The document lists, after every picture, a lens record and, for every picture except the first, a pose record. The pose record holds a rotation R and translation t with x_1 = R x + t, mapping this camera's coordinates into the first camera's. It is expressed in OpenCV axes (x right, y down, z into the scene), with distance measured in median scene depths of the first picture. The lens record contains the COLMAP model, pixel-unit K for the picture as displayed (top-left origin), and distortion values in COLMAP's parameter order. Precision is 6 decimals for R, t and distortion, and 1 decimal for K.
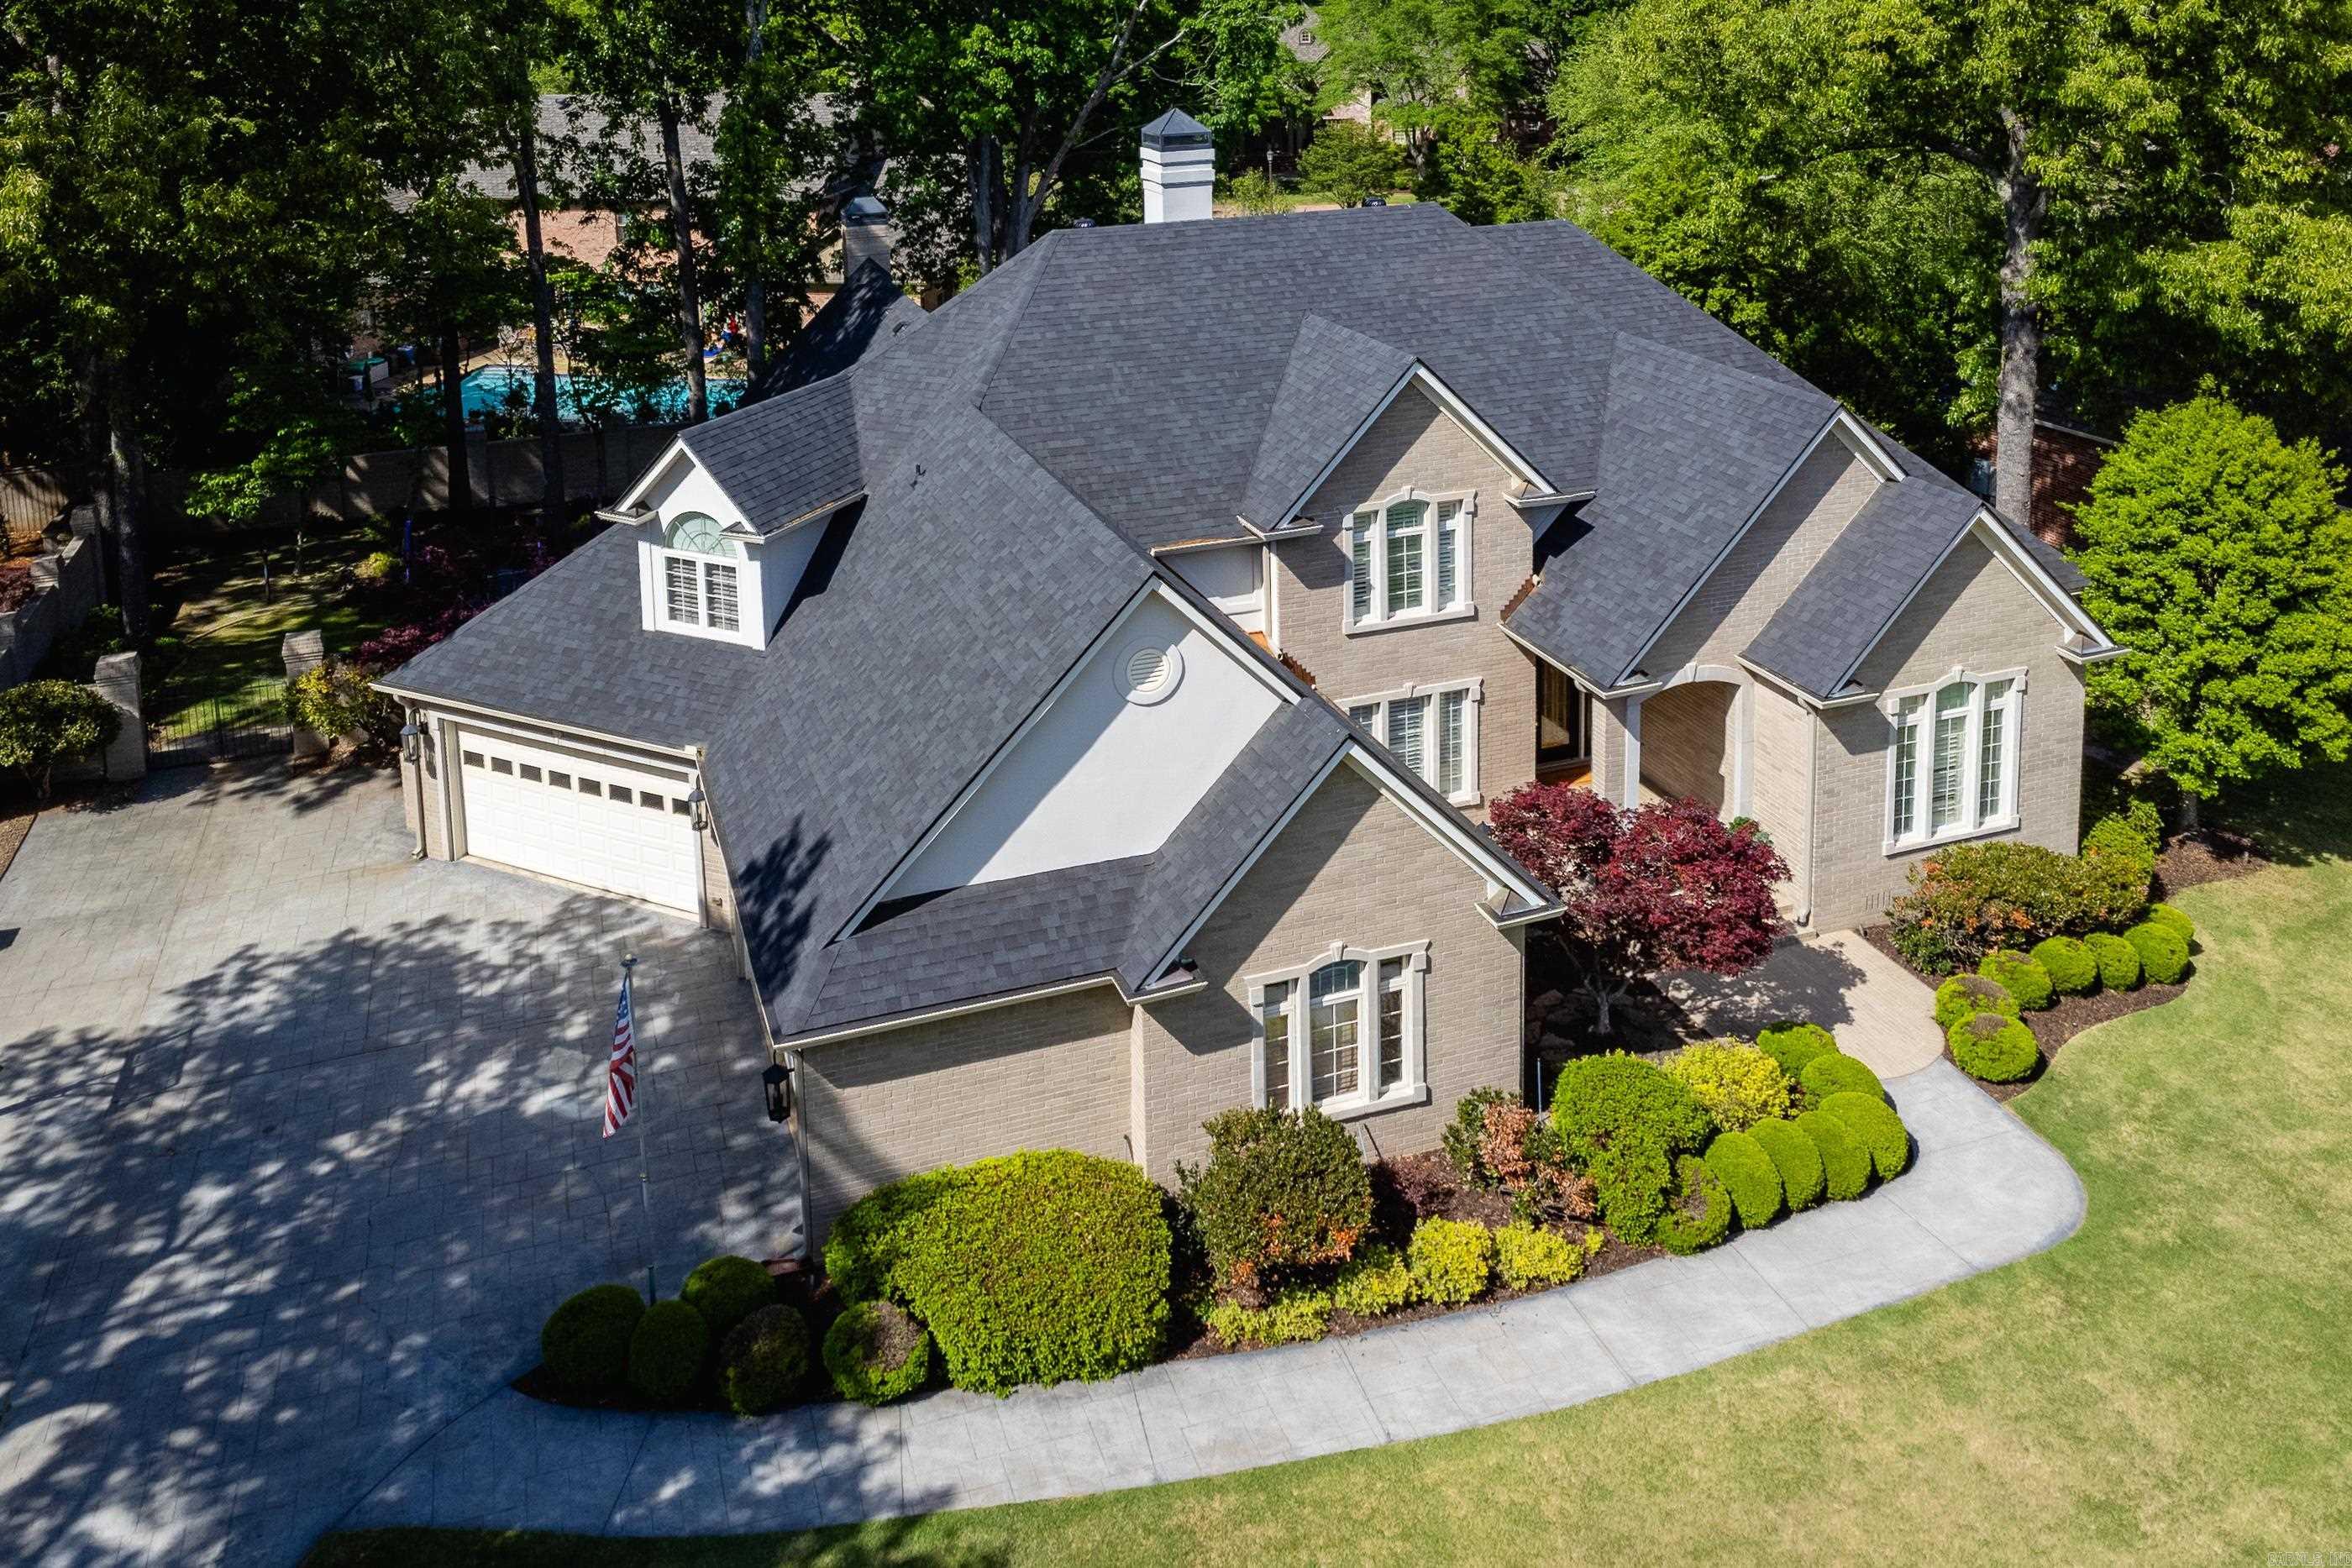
lens RADIAL K [[1795.4, 0, 1036.8], [0, 1795.4, 427.3], [0, 0, 1]] dist [0.007969, -0.005277]
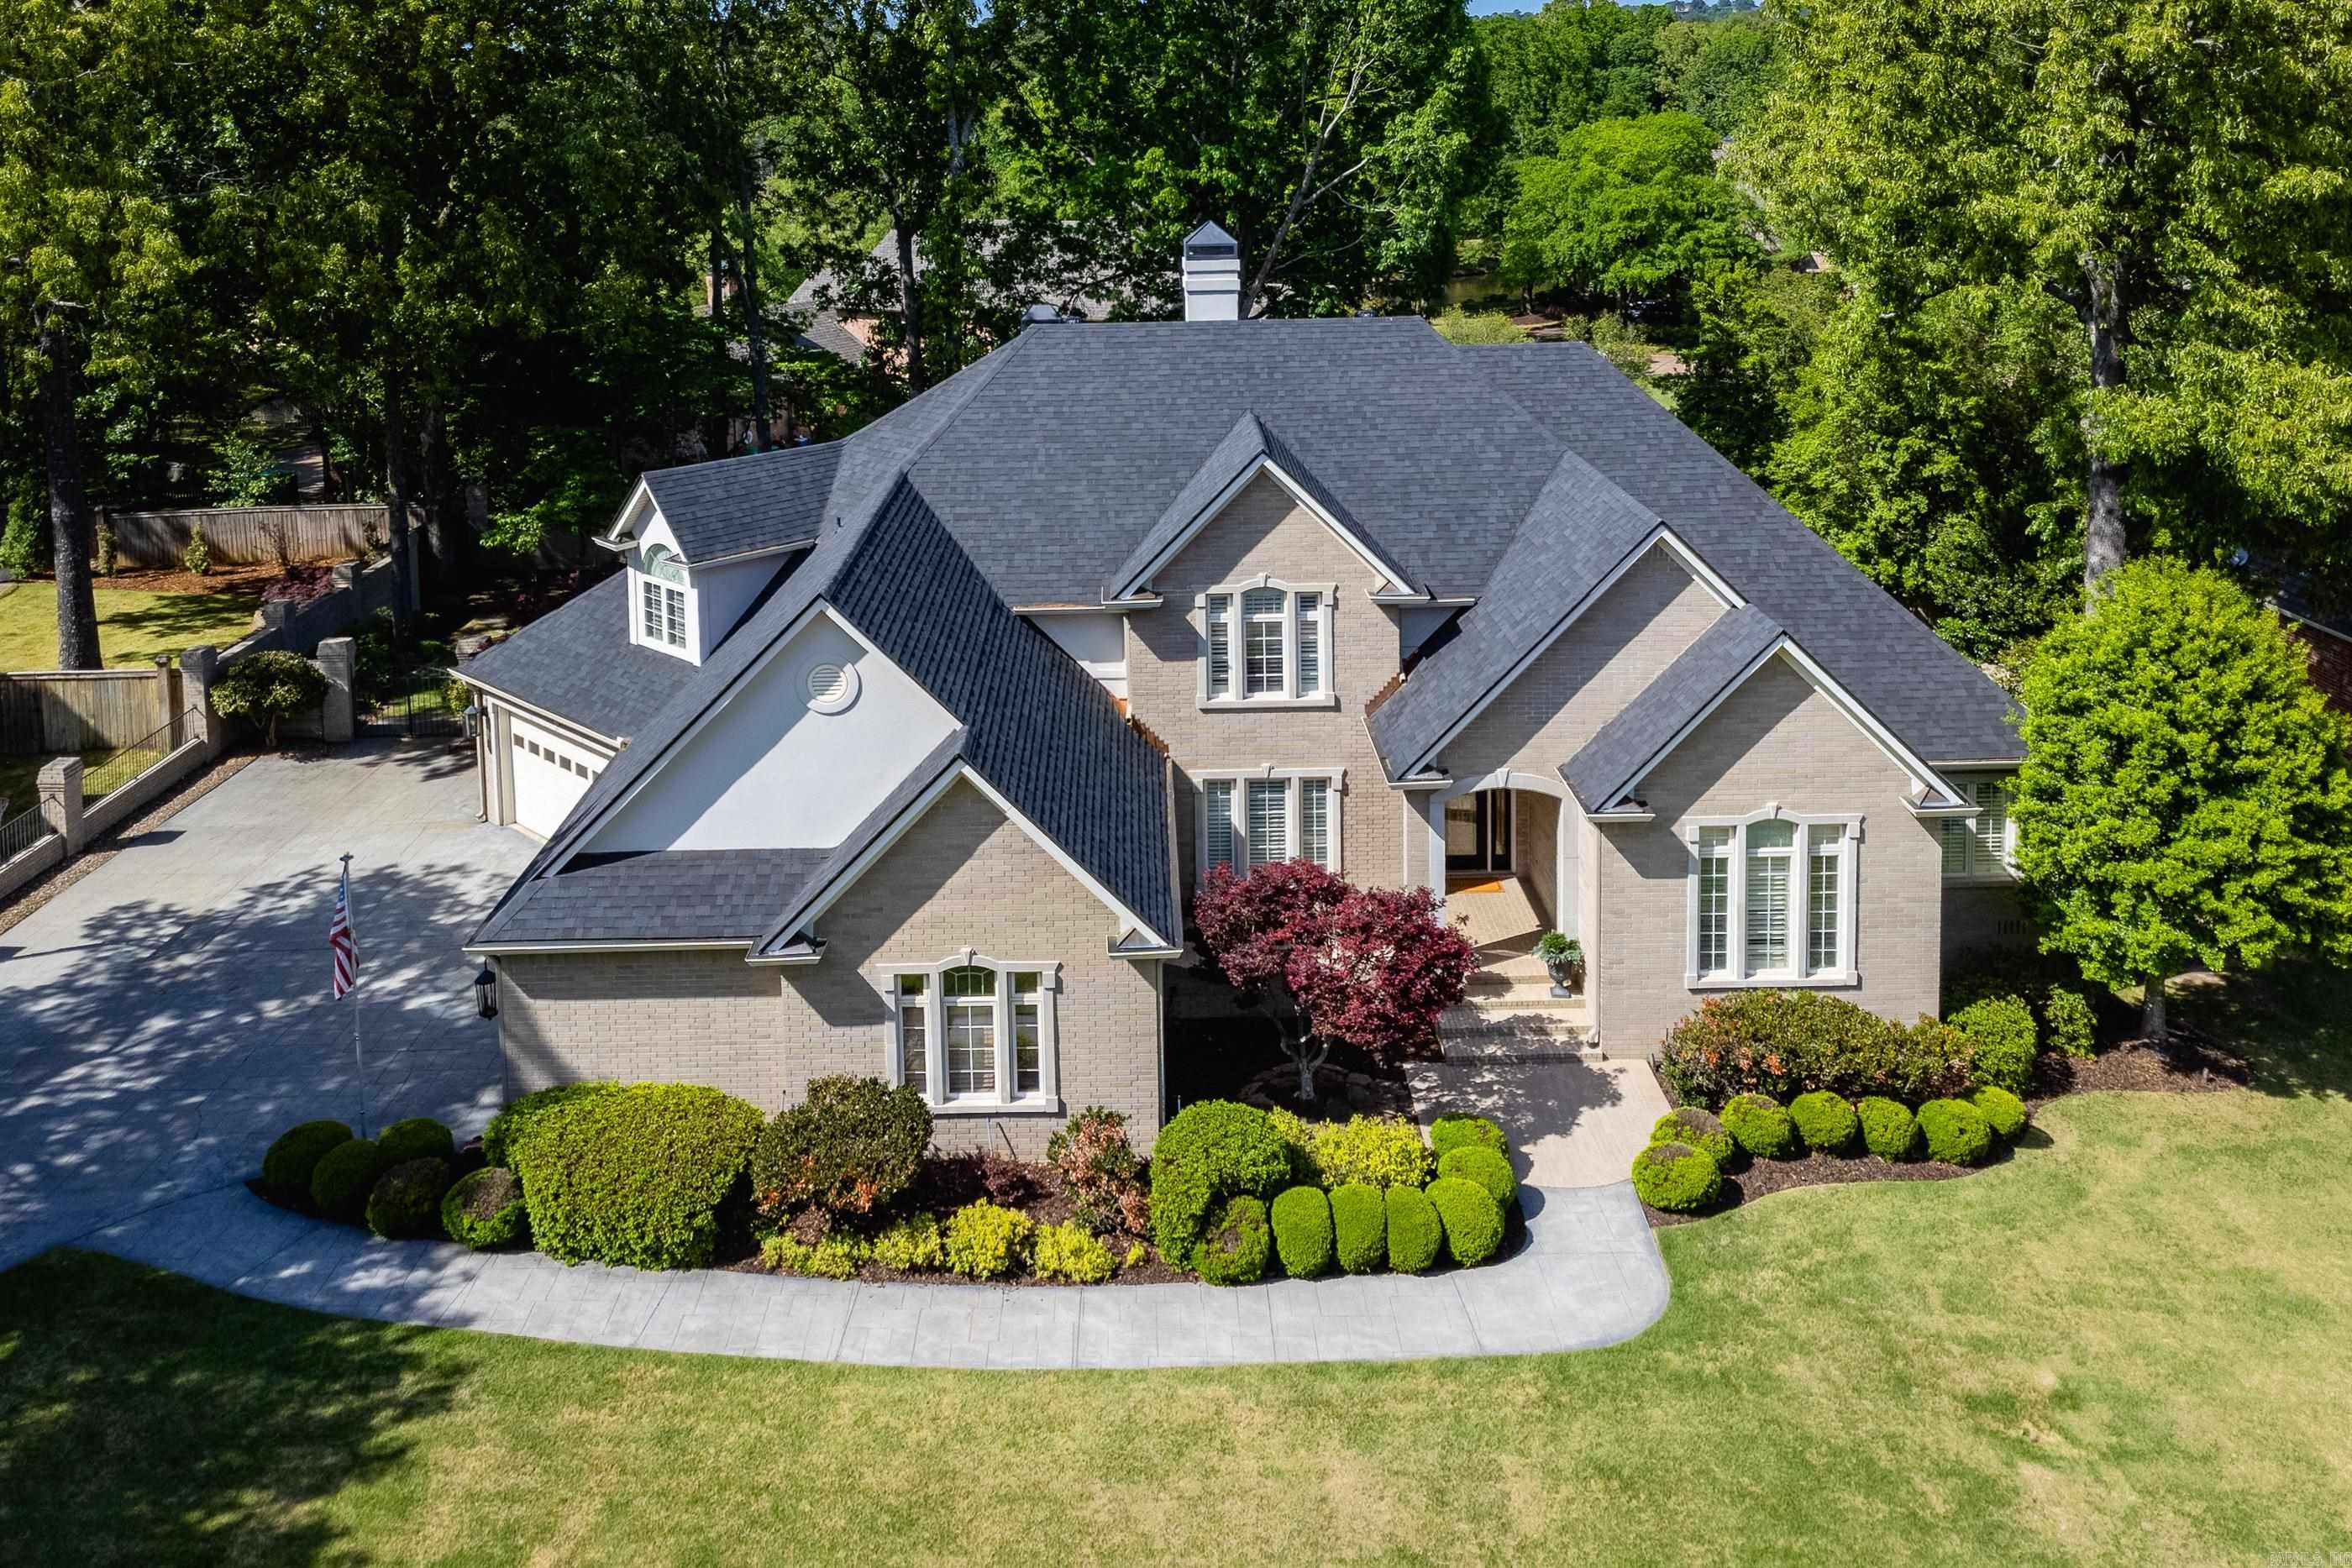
lens RADIAL K [[1800.7, 0, 1140.1], [0, 1800.7, 542.8], [0, 0, 1]] dist [0.008482, -0.006307]
pose [[0.951909, 0.078526, -0.296147, 0.459925], [-0.085201, 0.996317, -0.009681, 0.032200], [0.294296, 0.034447, 0.955093, -0.027266]]
